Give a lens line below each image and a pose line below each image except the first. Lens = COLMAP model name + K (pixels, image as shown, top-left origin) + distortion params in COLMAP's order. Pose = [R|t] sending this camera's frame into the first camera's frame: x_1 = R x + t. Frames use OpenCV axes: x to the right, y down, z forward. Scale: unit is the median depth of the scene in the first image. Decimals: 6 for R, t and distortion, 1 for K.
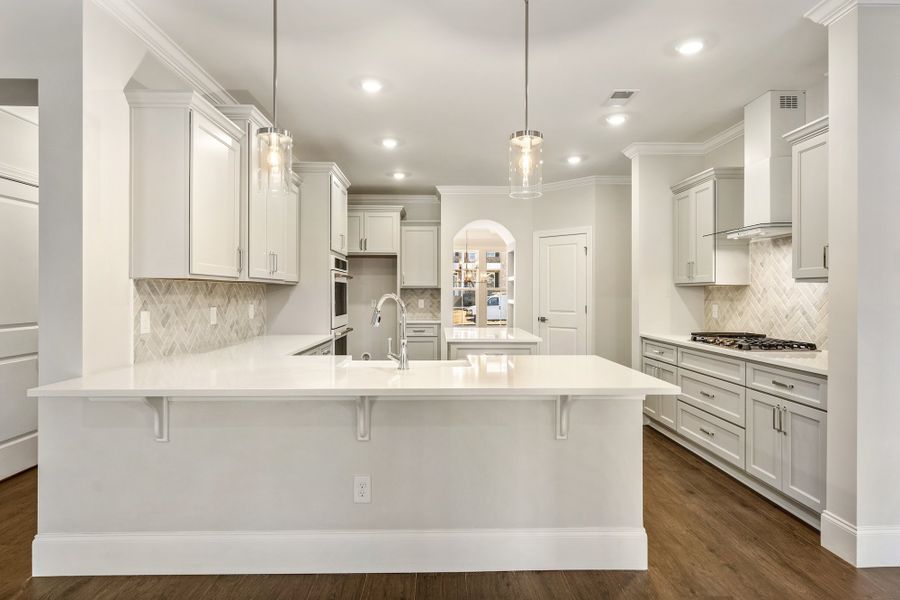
lens RADIAL K [[494.1, 0, 449.3], [0, 494.1, 293.4], [0, 0, 1]] dist [-0.005293, -0.001133]
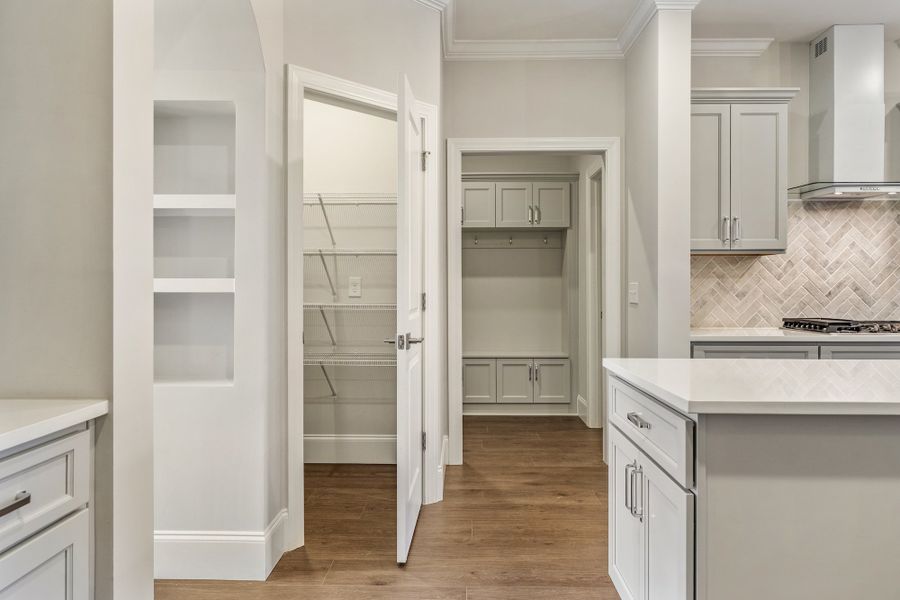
lens RADIAL K [[602.0, 0, 448.7], [0, 602.0, 296.8], [0, 0, 1]] dist [-0.010366, 0.001237]
pose [[0.063378, -0.008770, 0.997951, -0.350857], [0.001182, 0.999961, 0.008712, 0.036535], [-0.997989, 0.000628, 0.063386, 1.399027]]
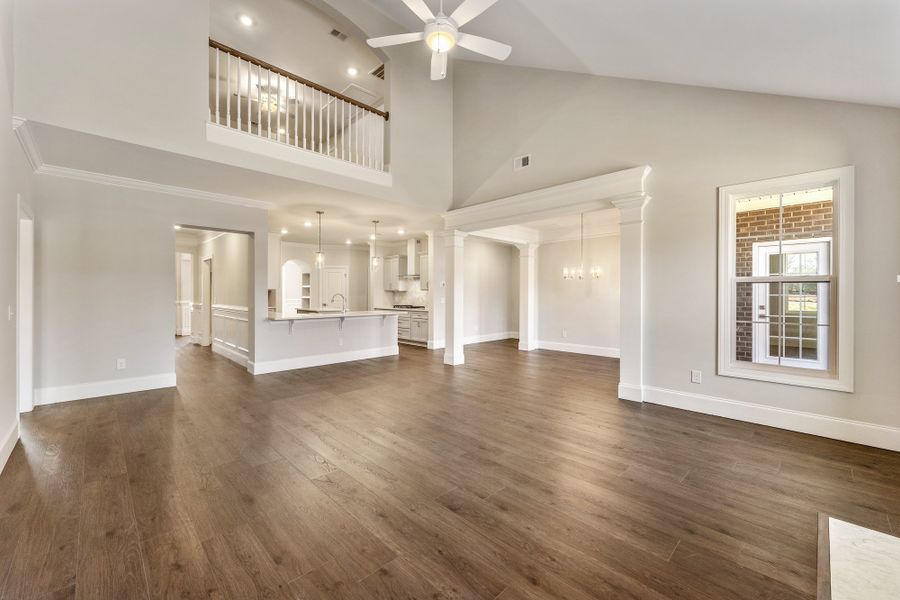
lens RADIAL K [[357.2, 0, 449.1], [0, 357.2, 296.1], [0, 0, 1]] dist [-0.002677, 0.000001]
pose [[0.734788, -0.005144, 0.678278, -0.796734], [-0.000856, 0.999963, 0.008512, -0.002421], [-0.678297, -0.006835, 0.734756, -0.932197]]
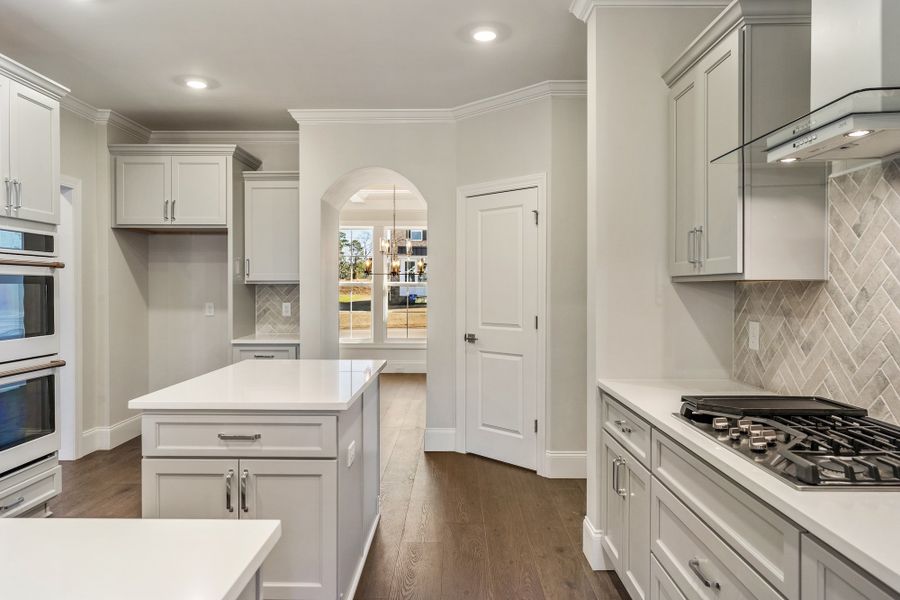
lens RADIAL K [[602.0, 0, 443.1], [0, 602.0, 294.3], [0, 0, 1]] dist [-0.010366, 0.001237]
pose [[0.999075, 0.000524, -0.042988, 0.297914], [-0.000064, 0.999943, 0.010710, -0.010398], [0.042991, -0.010698, 0.999018, 0.466078]]
